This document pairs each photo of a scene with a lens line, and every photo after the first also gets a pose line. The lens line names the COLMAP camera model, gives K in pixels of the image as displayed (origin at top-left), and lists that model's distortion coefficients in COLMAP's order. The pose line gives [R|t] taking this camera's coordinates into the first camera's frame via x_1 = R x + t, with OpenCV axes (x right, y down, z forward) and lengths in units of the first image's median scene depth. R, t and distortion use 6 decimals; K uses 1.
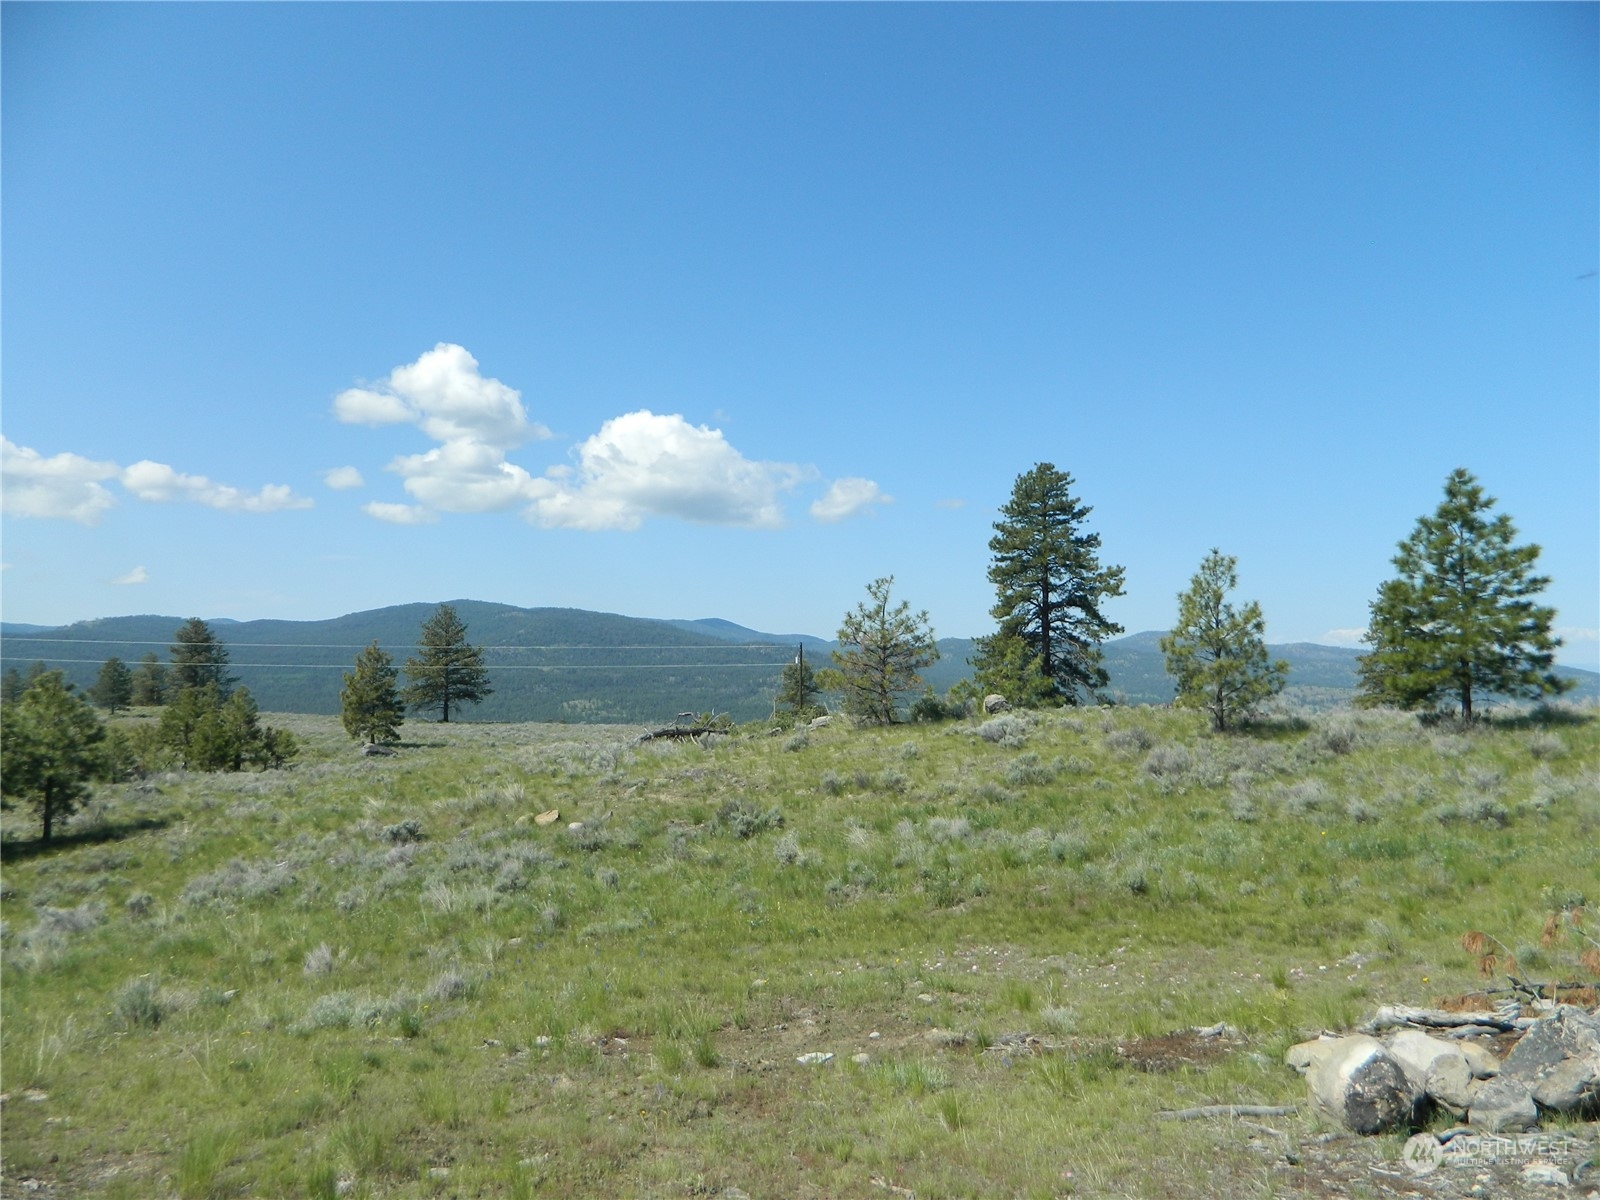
lens RADIAL K [[1182.6, 0, 800.8], [0, 1182.6, 589.8], [0, 0, 1]] dist [0.008959, 0.002039]
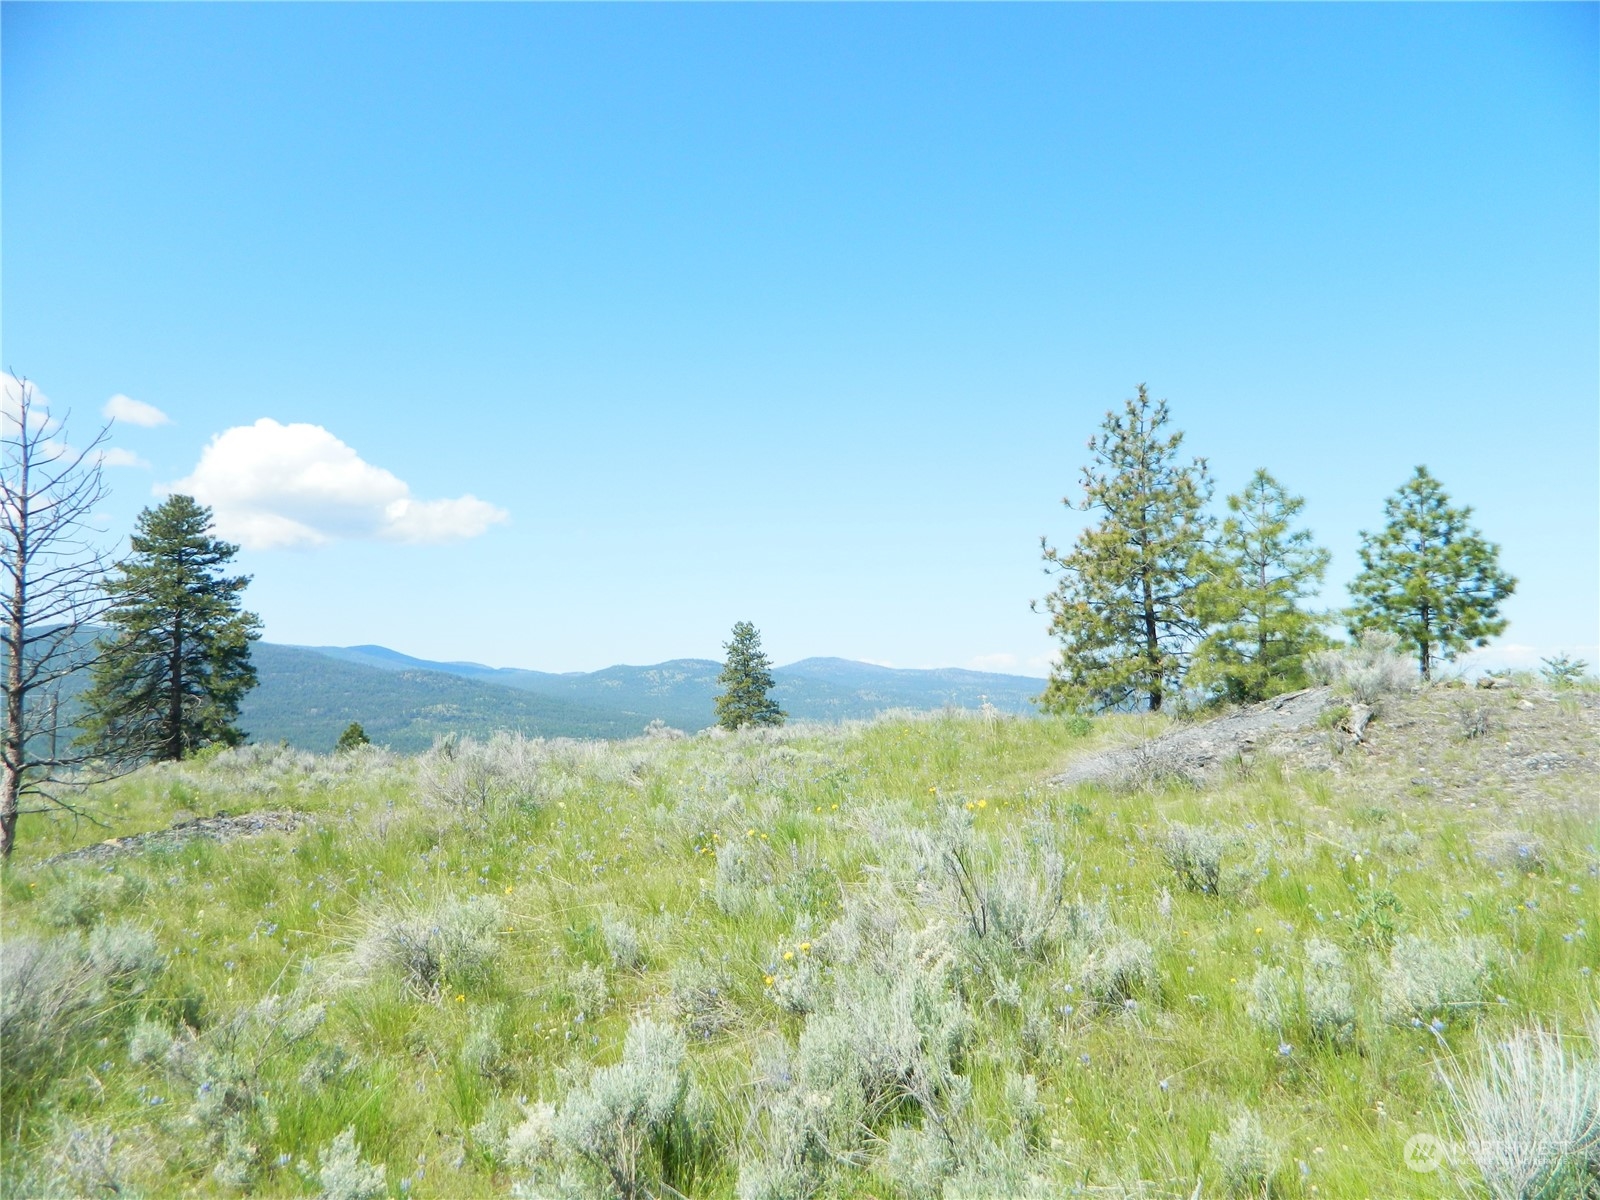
lens RADIAL K [[1182.6, 0, 802.5], [0, 1182.6, 589.7], [0, 0, 1]] dist [0.008959, 0.002039]
pose [[0.962300, 0.012099, 0.271720, 0.424104], [-0.006005, 0.999712, -0.023246, -0.018939], [-0.271923, 0.020738, 0.962096, 0.019859]]
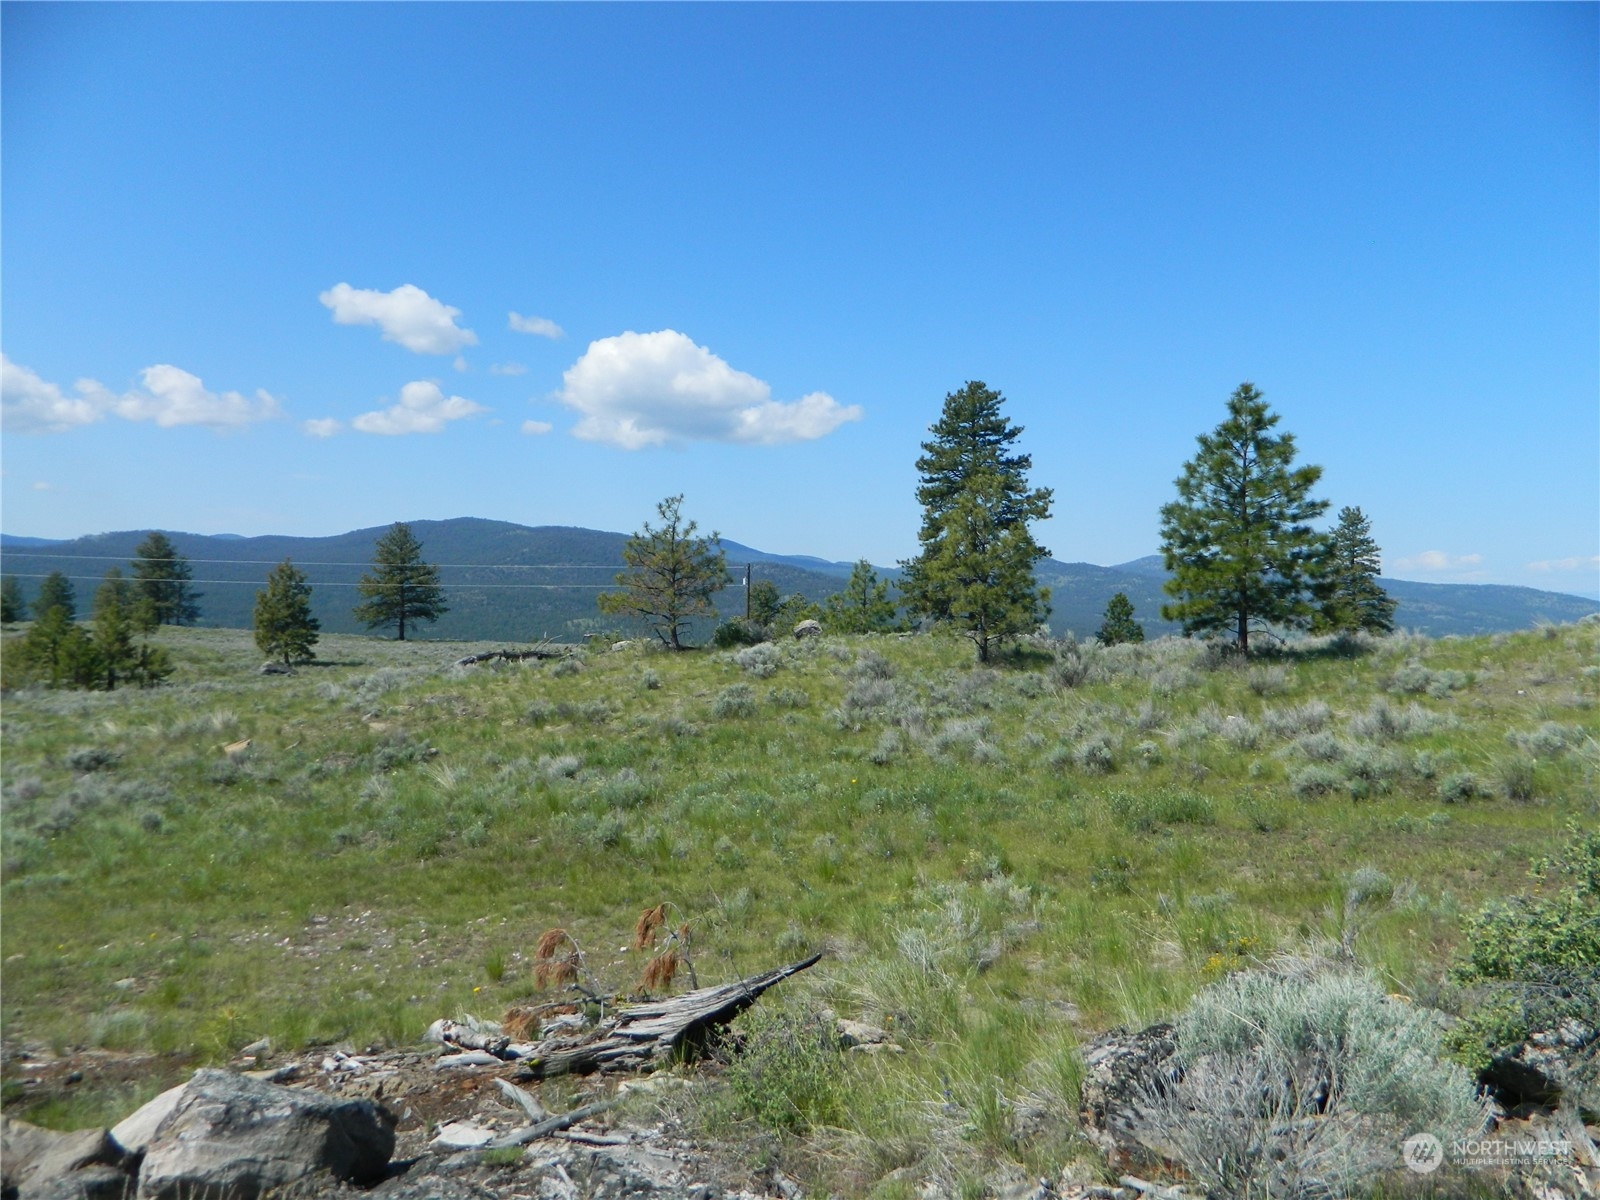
lens RADIAL K [[1182.6, 0, 797.5], [0, 1182.6, 581.1], [0, 0, 1]] dist [0.008959, 0.002039]
pose [[0.999935, 0.009253, -0.006624, 0.069446], [-0.008843, 0.998191, 0.059476, 0.000168], [0.007162, -0.059413, 0.998208, 0.019931]]
